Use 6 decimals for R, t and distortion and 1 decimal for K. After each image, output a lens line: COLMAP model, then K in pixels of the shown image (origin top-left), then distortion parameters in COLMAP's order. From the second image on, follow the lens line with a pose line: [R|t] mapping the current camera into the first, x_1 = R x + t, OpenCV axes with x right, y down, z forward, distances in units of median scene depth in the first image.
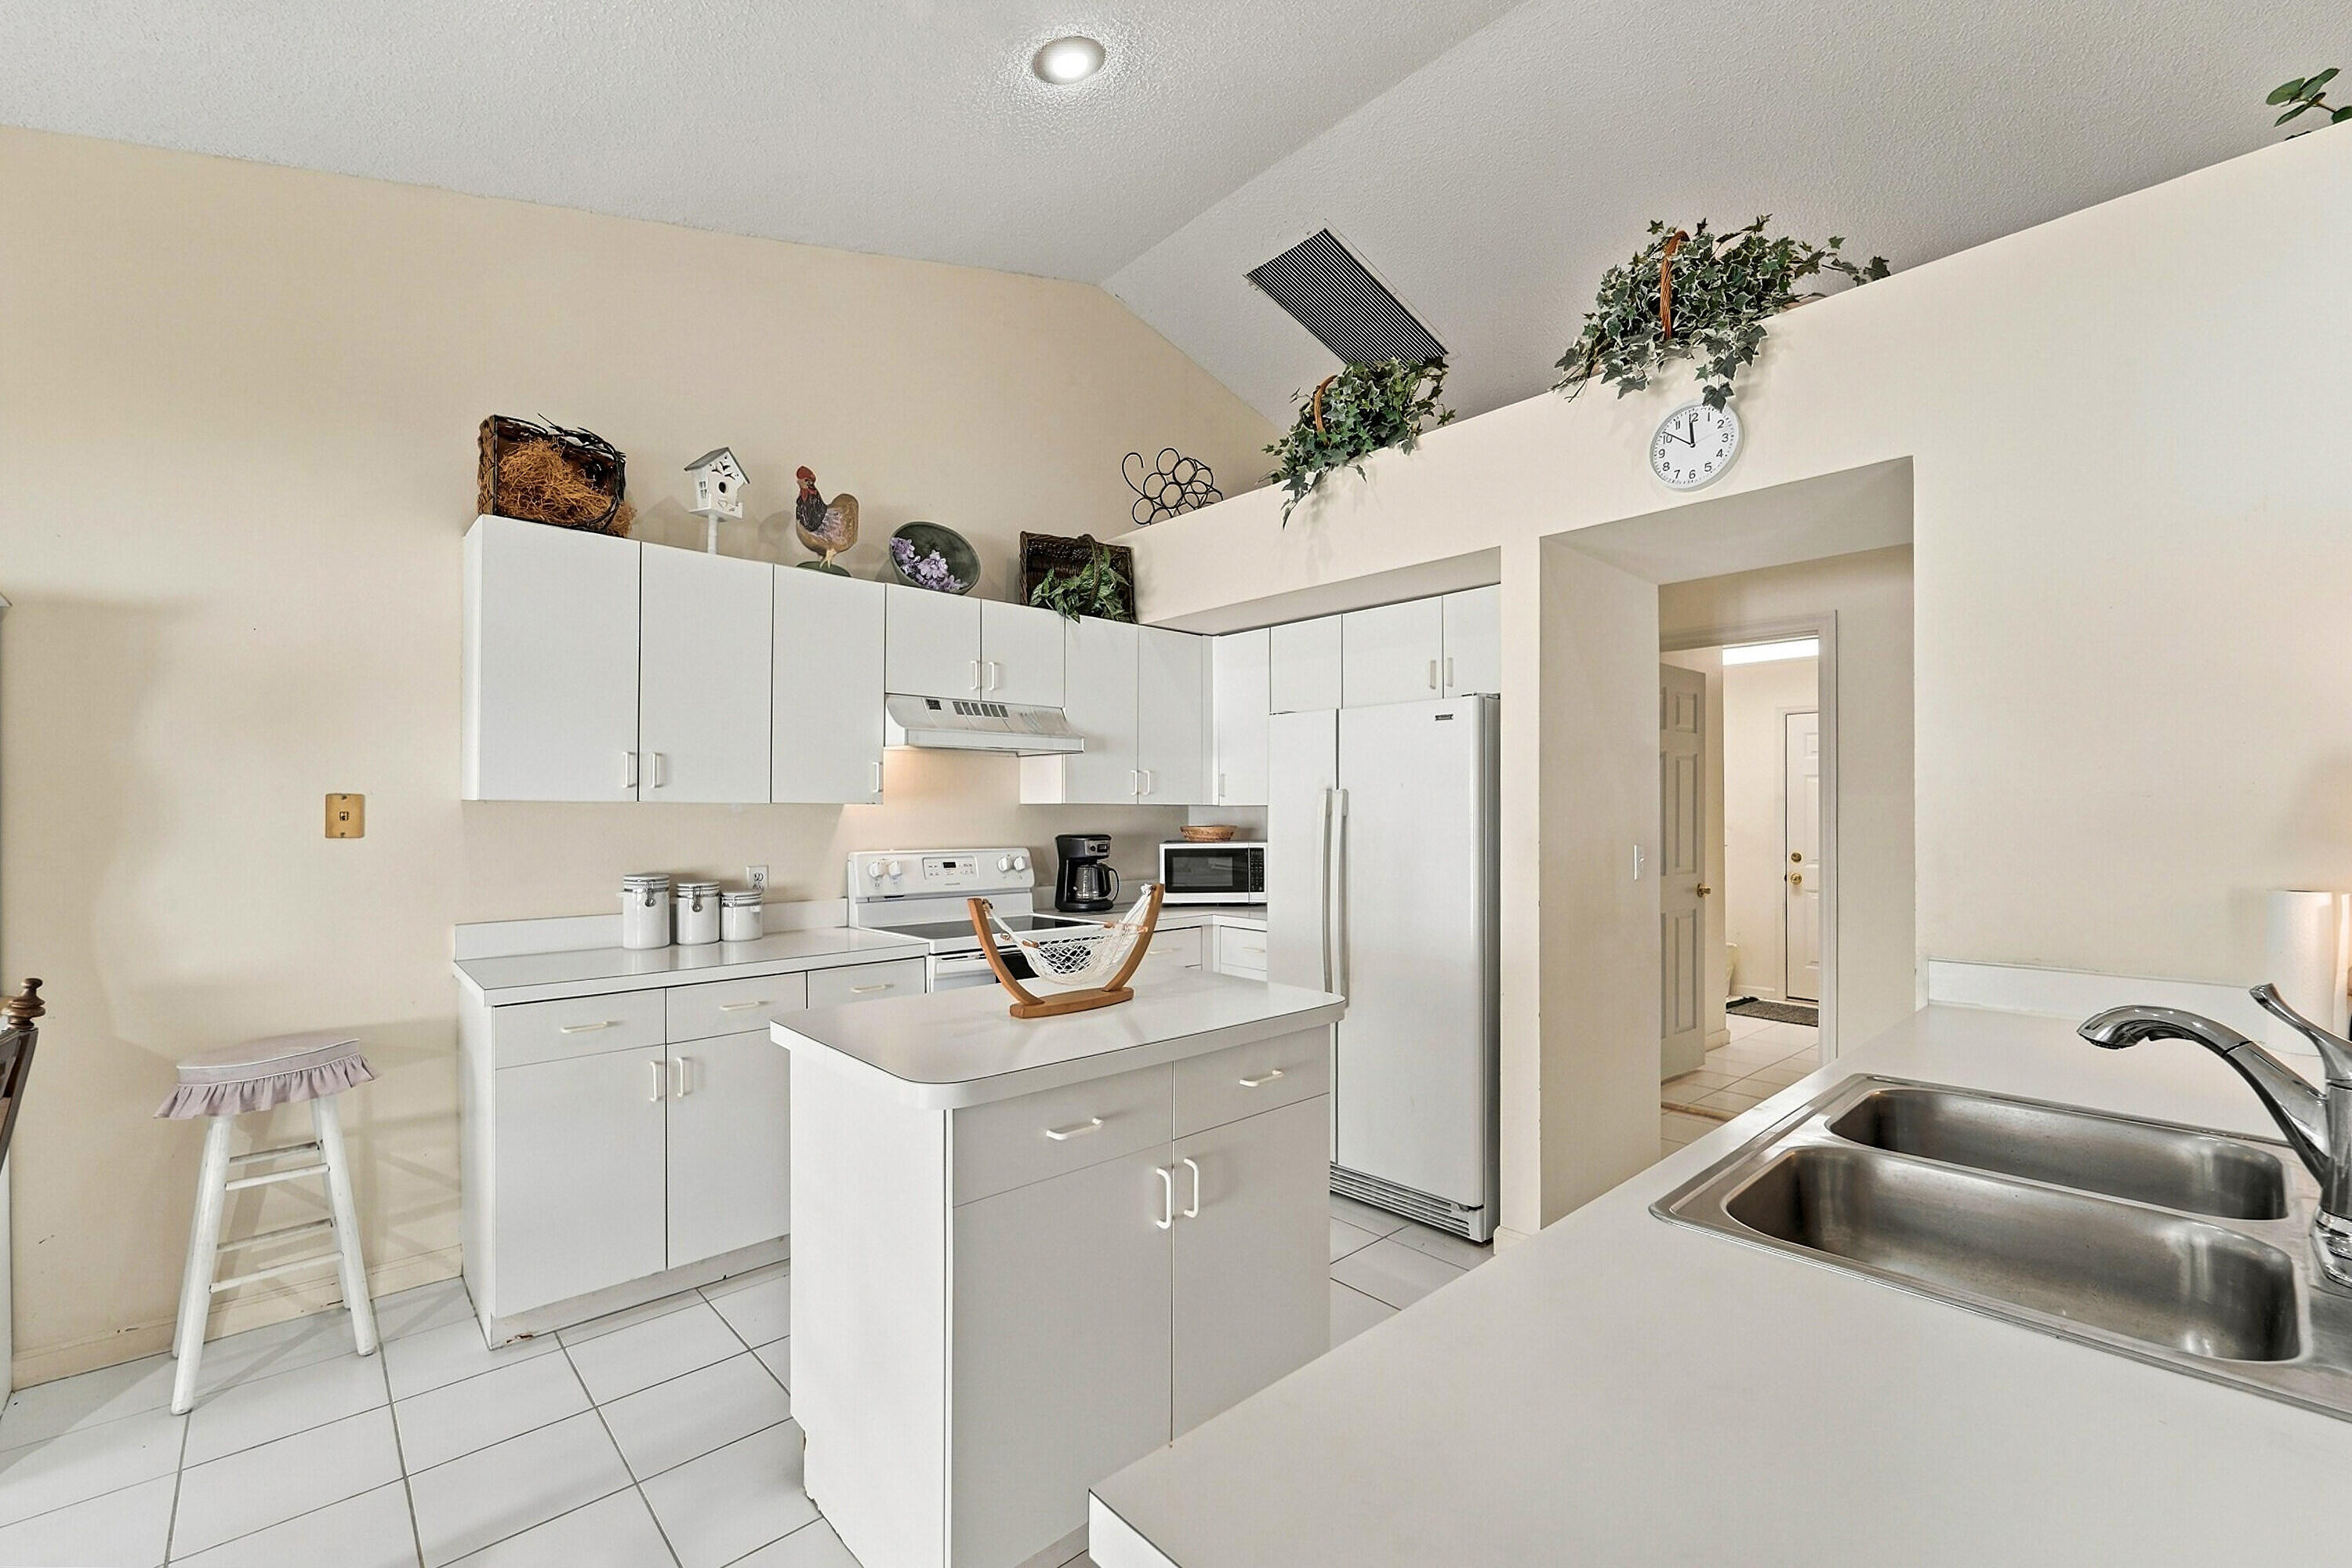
lens RADIAL K [[971.2, 0, 1177.2], [0, 971.2, 802.6], [0, 0, 1]] dist [-0.000030, -0.000039]
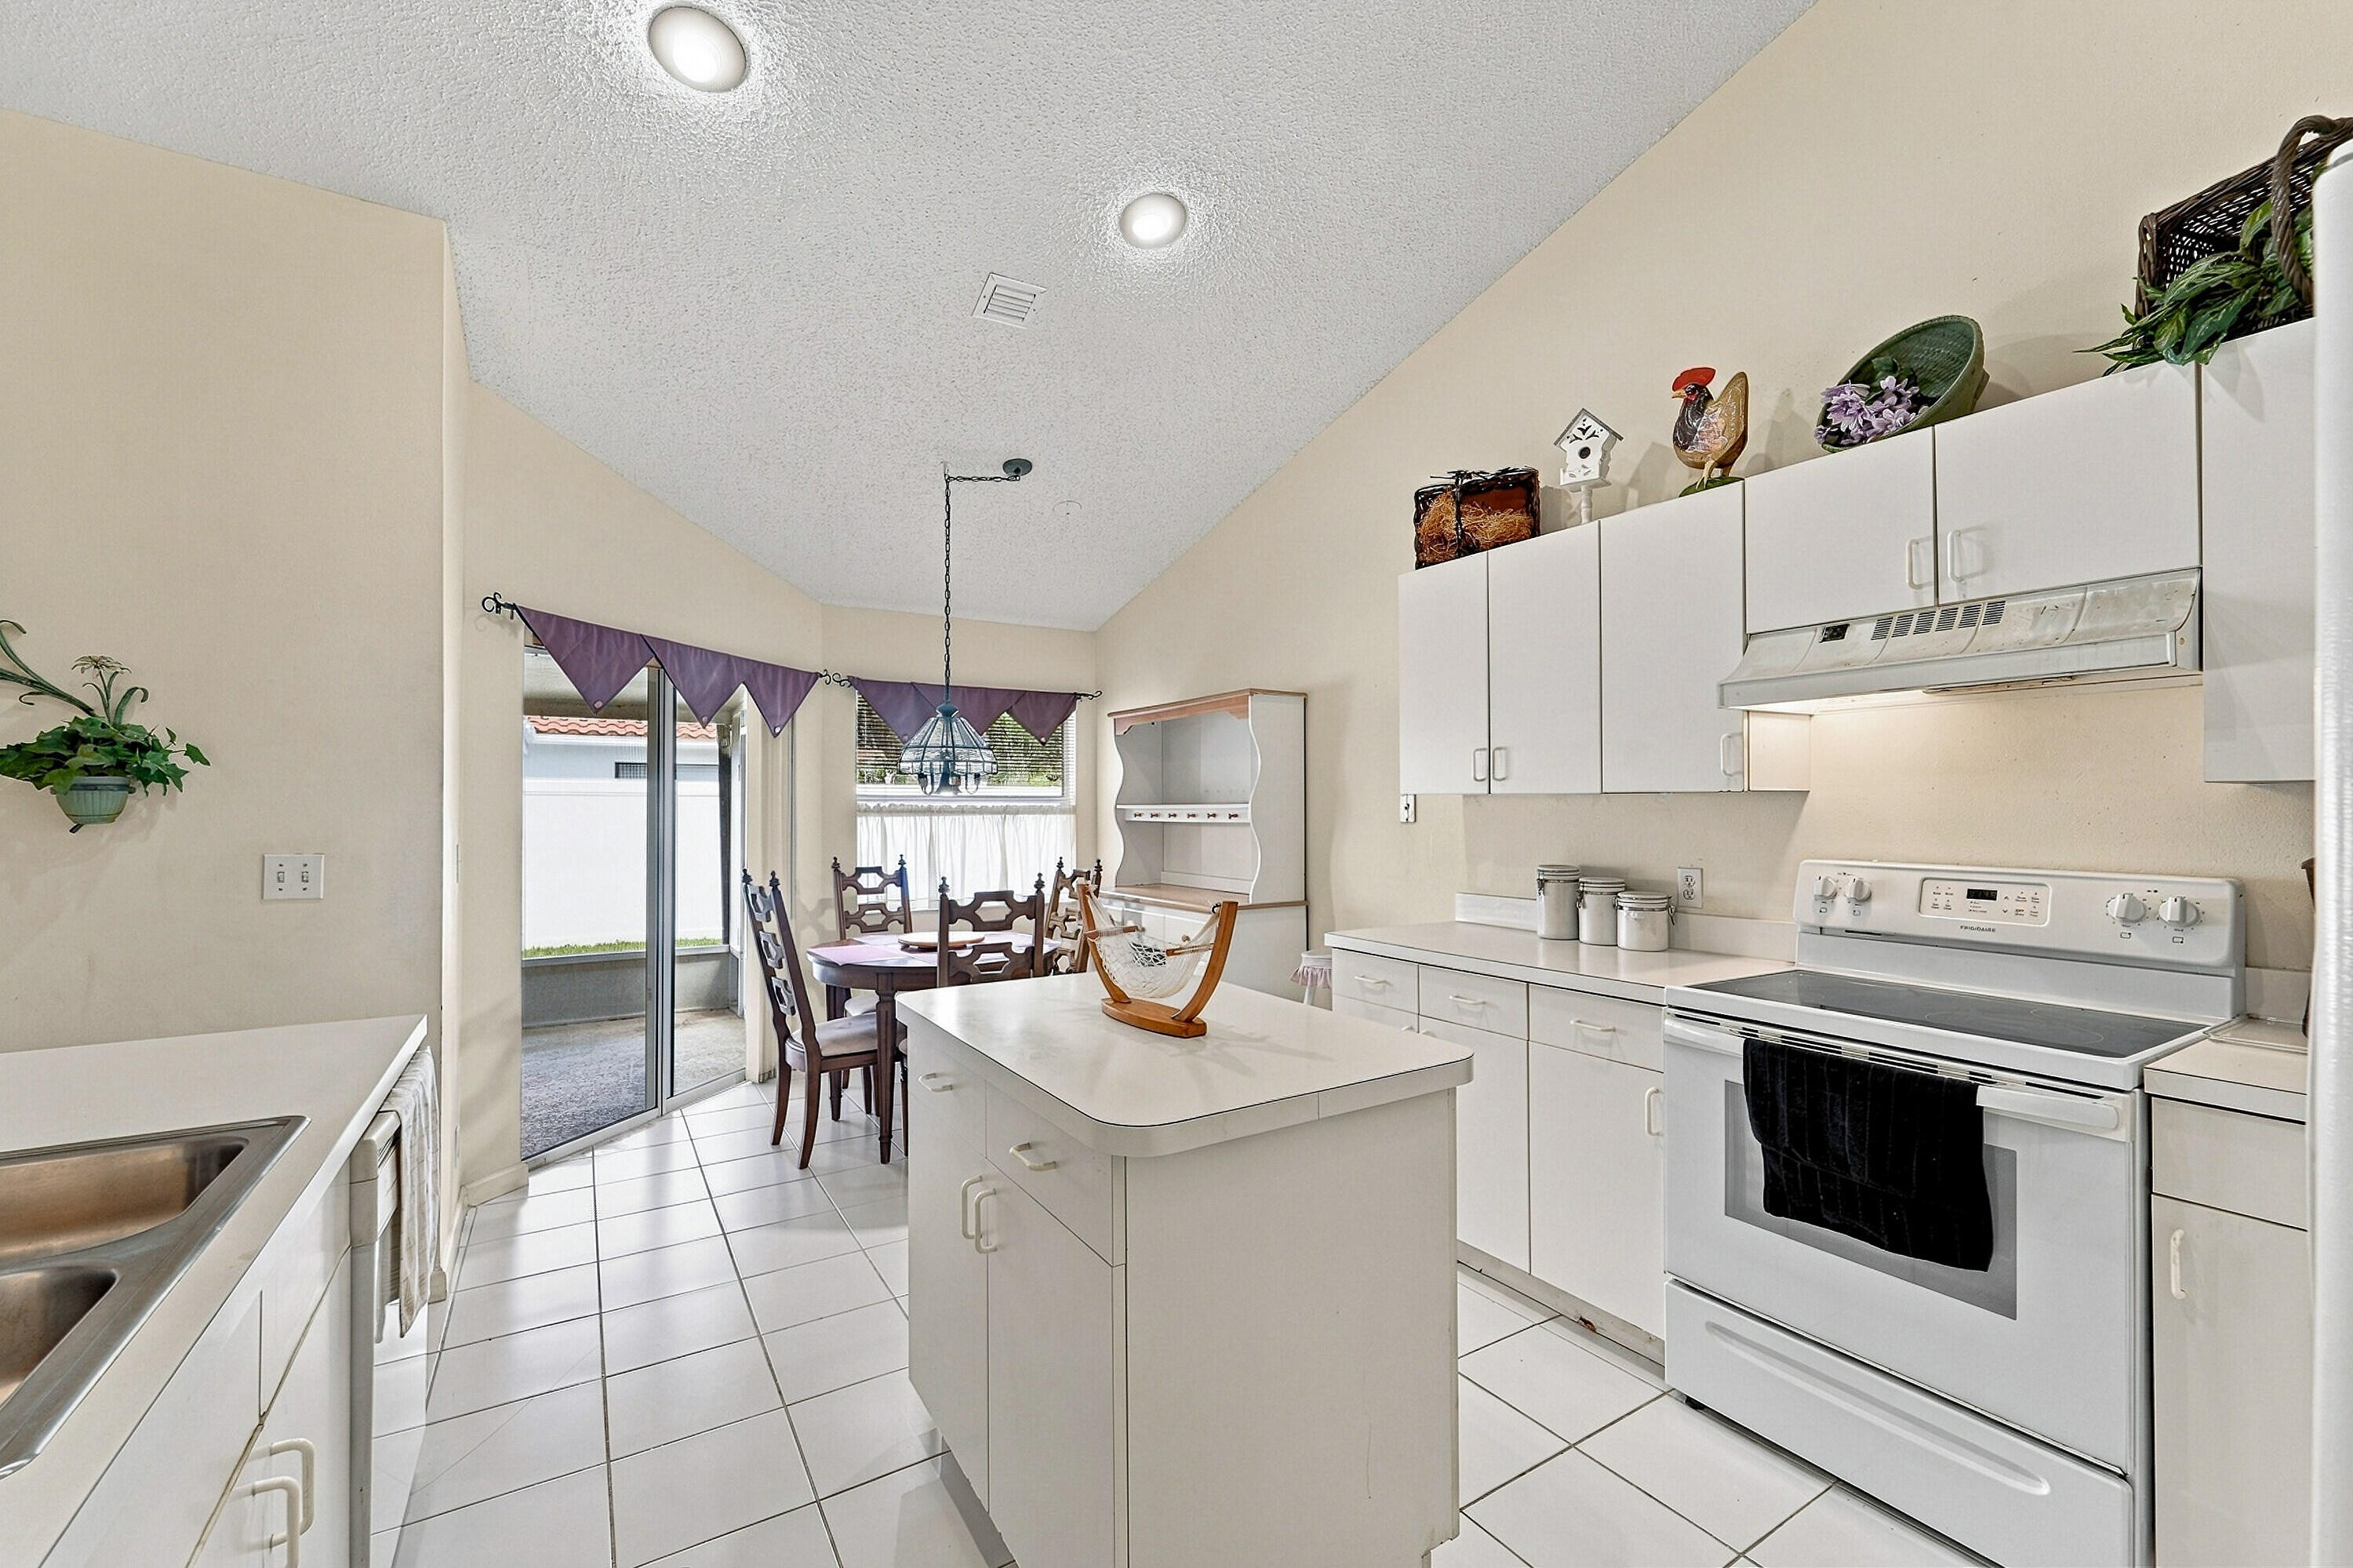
lens RADIAL K [[971.7, 0, 1177.9], [0, 971.7, 794.9], [0, 0, 1]] dist [-0.000030, -0.000039]
pose [[-0.188679, -0.012751, -0.981956, 0.495475], [0.011051, 0.999825, -0.015107, 0.010649], [0.981977, -0.013702, -0.188505, 0.765650]]
